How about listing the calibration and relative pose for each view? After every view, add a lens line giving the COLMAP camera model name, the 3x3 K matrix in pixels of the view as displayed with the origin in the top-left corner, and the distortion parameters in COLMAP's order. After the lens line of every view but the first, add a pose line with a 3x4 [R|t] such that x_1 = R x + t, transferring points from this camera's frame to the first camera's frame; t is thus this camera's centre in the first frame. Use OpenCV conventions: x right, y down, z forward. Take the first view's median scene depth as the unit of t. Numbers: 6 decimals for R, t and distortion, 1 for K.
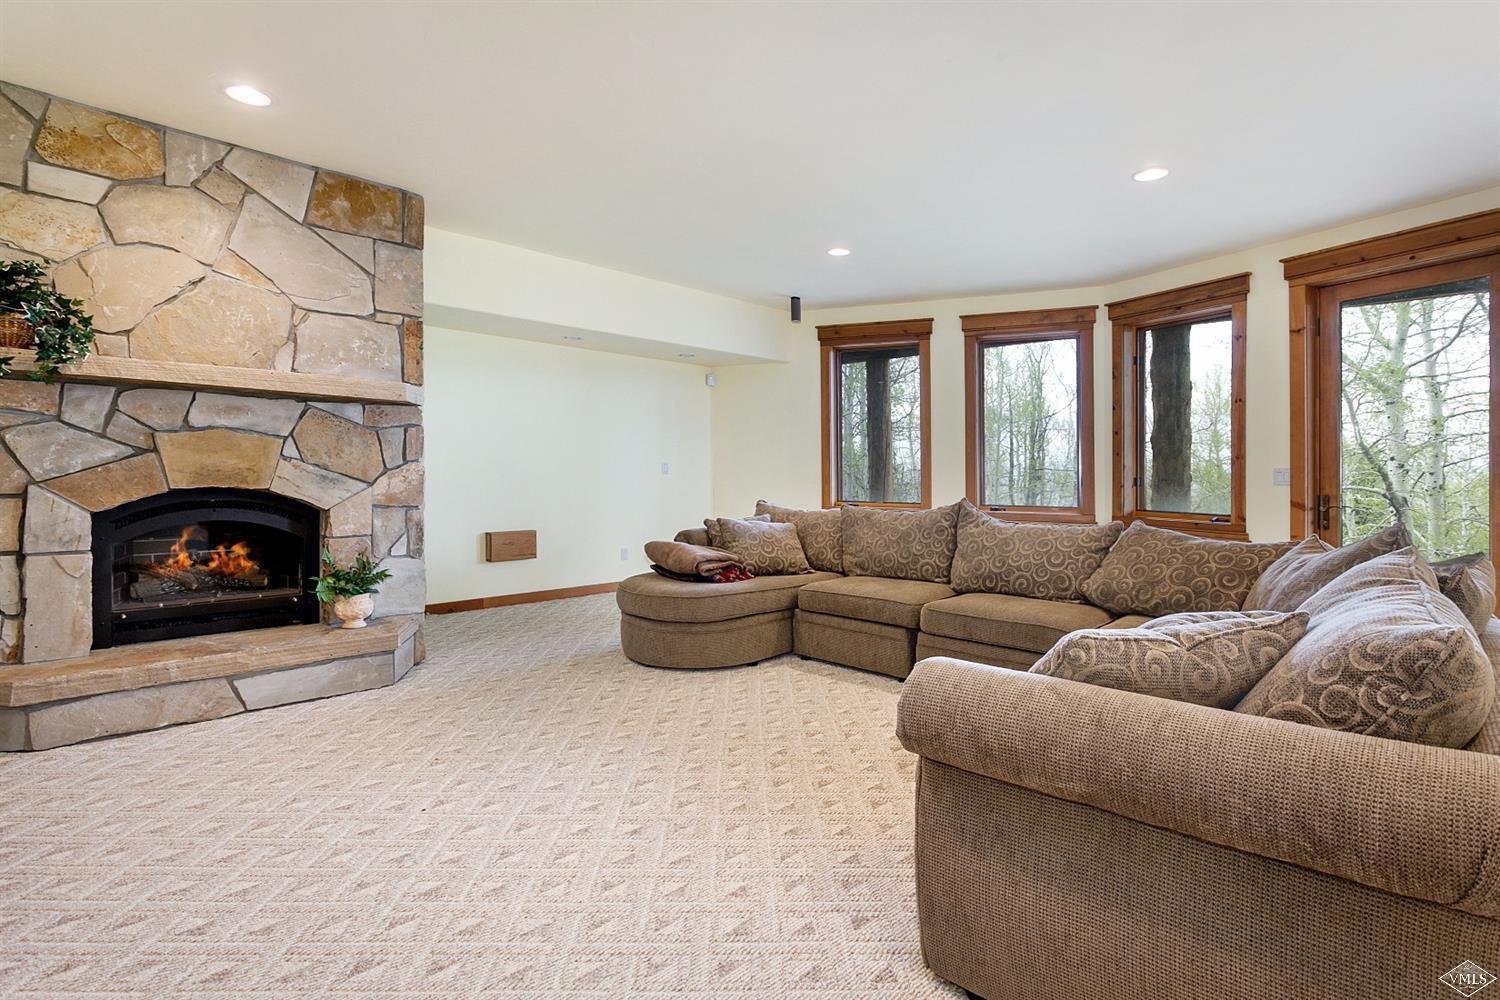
lens RADIAL K [[726.5, 0, 740.3], [0, 726.5, 475.8], [0, 0, 1]] dist [-0.003521, -0.000549]
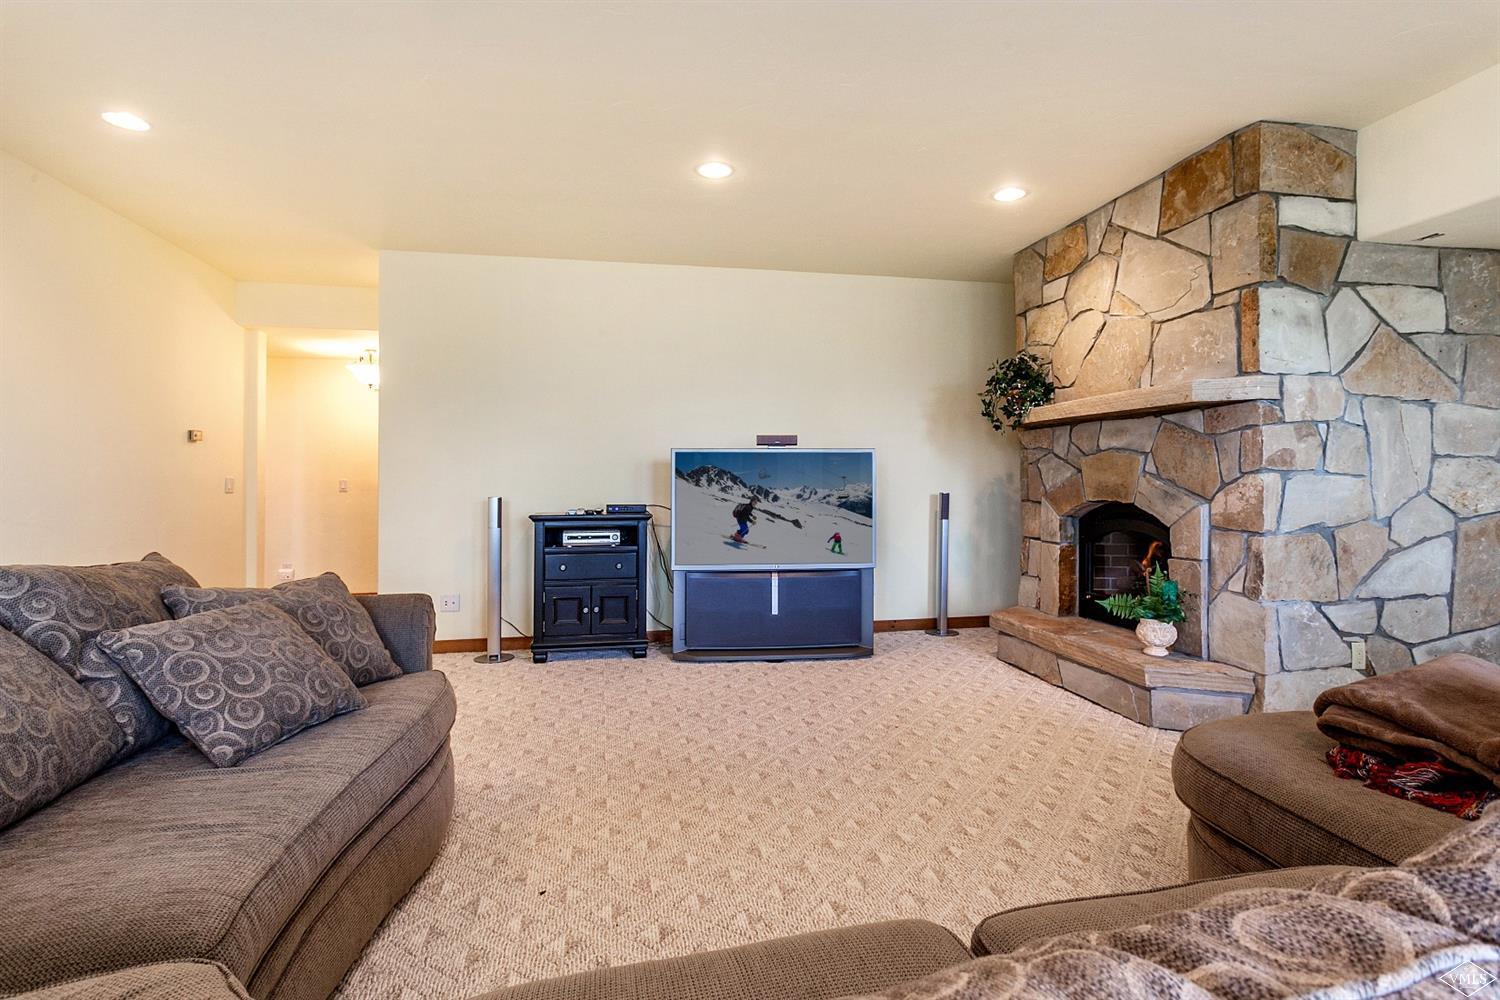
lens RADIAL K [[726.5, 0, 748.0], [0, 726.5, 492.3], [0, 0, 1]] dist [-0.003521, -0.000549]
pose [[-0.541468, 0.004494, -0.840709, 0.551891], [-0.003499, 0.999965, 0.007599, -0.004214], [0.840714, 0.007056, -0.541433, 1.102599]]
